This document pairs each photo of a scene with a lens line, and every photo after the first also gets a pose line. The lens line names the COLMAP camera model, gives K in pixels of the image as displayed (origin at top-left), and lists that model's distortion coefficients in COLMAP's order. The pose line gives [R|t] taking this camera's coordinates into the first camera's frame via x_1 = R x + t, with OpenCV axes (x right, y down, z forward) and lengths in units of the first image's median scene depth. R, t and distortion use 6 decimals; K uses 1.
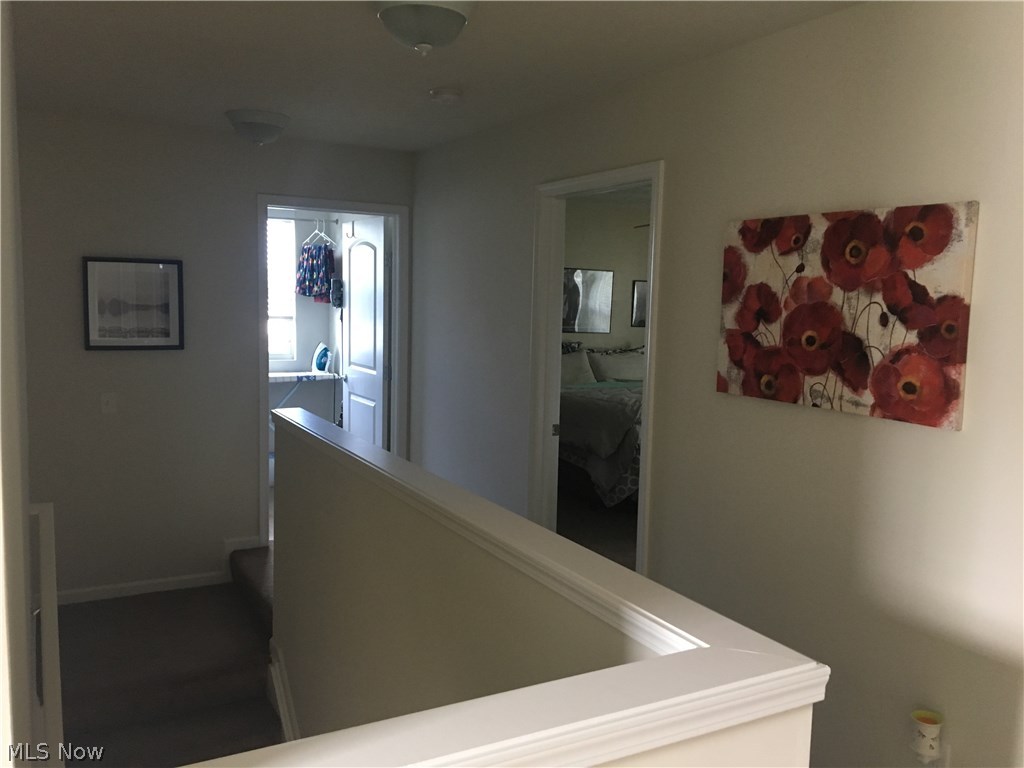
lens RADIAL K [[860.1, 0, 511.1], [0, 860.1, 379.2], [0, 0, 1]] dist [0.087432, -0.151129]
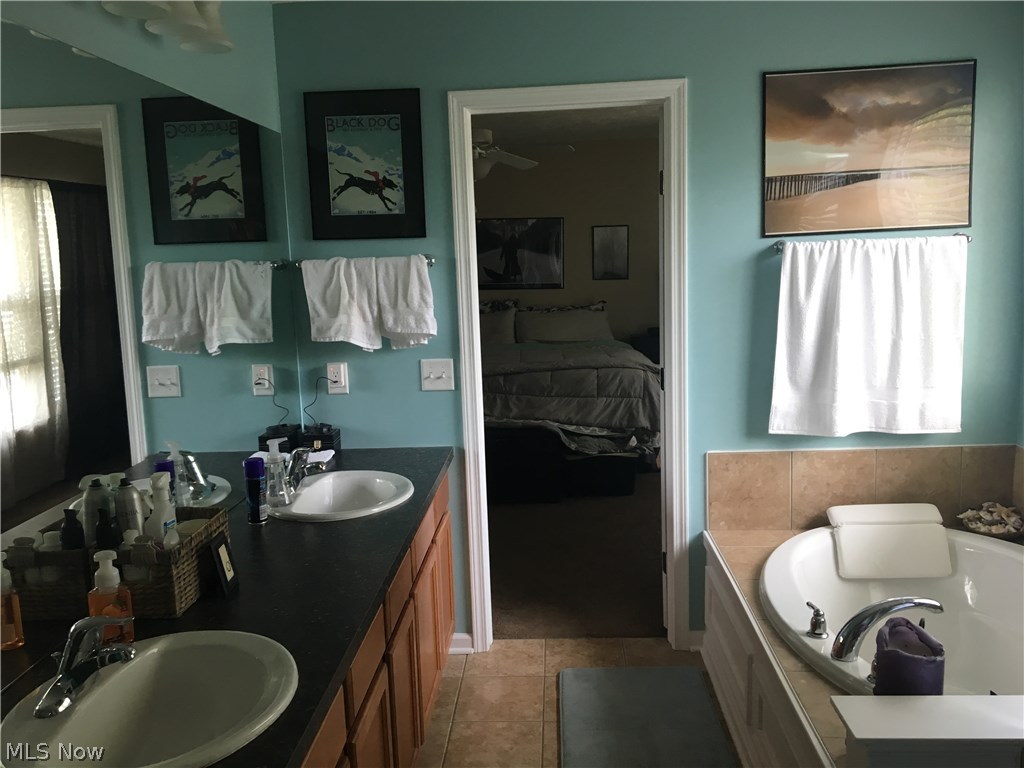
lens RADIAL K [[860.1, 0, 511.1], [0, 860.1, 379.2], [0, 0, 1]] dist [0.087432, -0.151129]
pose [[0.849670, 0.020959, -0.526899, 0.558709], [0.003430, 0.998969, 0.045269, -0.000253], [0.527304, -0.040271, 0.848722, 0.223619]]
